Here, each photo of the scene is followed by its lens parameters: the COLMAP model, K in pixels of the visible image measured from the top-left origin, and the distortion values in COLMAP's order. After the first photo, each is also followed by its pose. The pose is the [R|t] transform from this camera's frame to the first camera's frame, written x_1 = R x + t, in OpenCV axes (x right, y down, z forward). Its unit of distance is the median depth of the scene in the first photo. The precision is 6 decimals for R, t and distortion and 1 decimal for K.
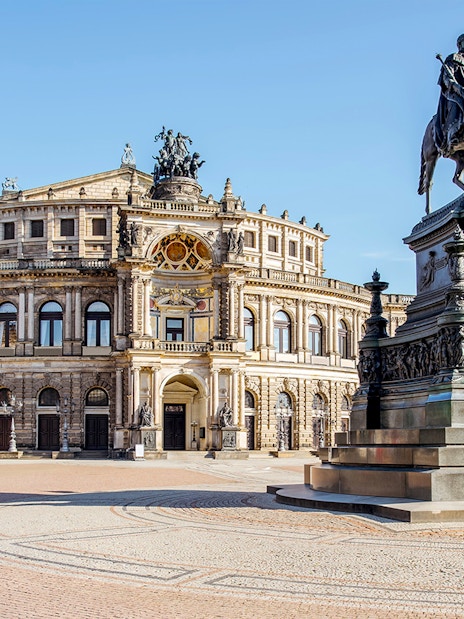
lens RADIAL K [[383.4, 0, 232.0], [0, 383.4, 309.5], [0, 0, 1]] dist [0.004590, 0.000674]
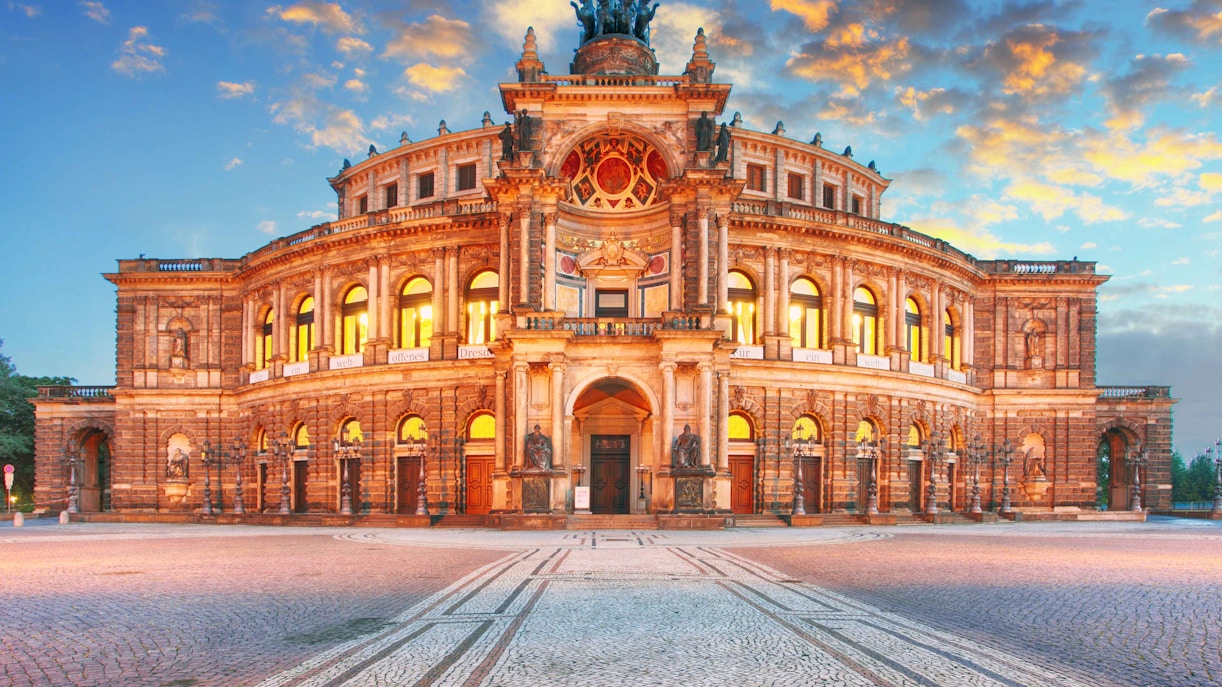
lens RADIAL K [[800.4, 0, 611.0], [0, 800.4, 343.5], [0, 0, 1]] dist [-0.045252, 0.000294]
pose [[0.995438, -0.022038, -0.092827, -0.045658], [0.035082, 0.989341, 0.141331, -0.071693], [0.088723, -0.143943, 0.985601, -0.188335]]
